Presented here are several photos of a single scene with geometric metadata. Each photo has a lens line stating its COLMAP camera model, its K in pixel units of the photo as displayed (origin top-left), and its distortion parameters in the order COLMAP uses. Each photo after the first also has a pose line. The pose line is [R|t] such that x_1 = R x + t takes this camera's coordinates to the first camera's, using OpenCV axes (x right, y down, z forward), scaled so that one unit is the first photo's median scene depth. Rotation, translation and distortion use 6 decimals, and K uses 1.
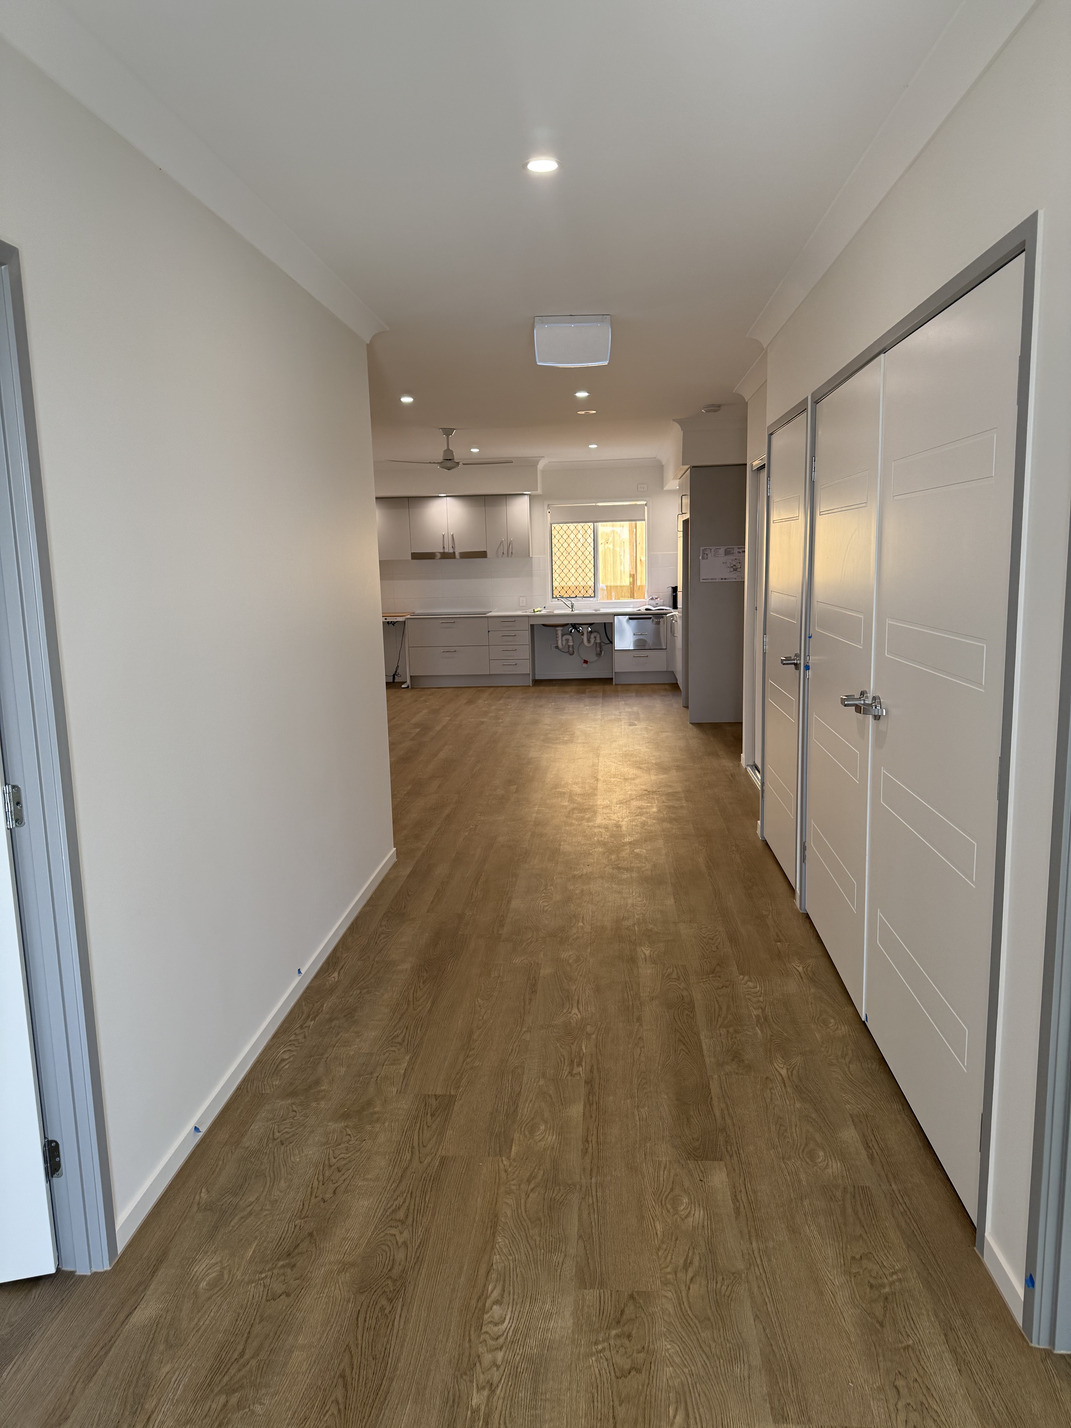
lens RADIAL K [[1000.9, 0, 532.2], [0, 1000.9, 715.2], [0, 0, 1]] dist [0.004830, 0.000998]
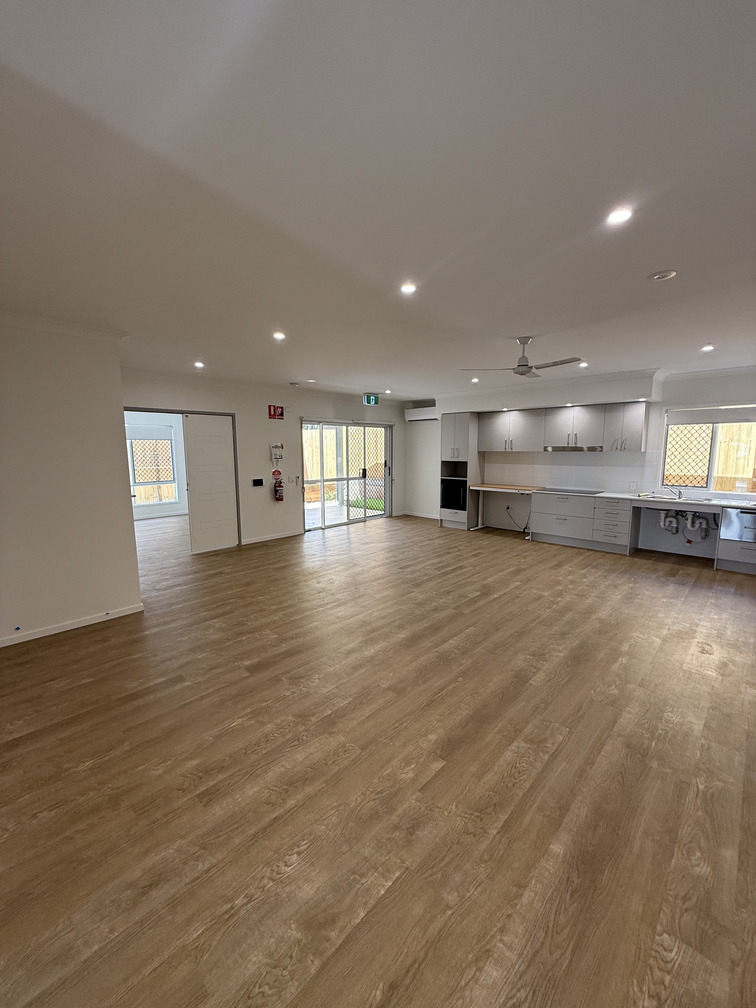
lens RADIAL K [[410.5, 0, 382.8], [0, 410.5, 497.7], [0, 0, 1]] dist [0.020243, -0.000013]
pose [[0.783522, 0.097565, -0.613657, 0.066825], [-0.116505, 0.993148, 0.009146, -0.068635], [0.610345, 0.064328, 0.789520, 0.401222]]
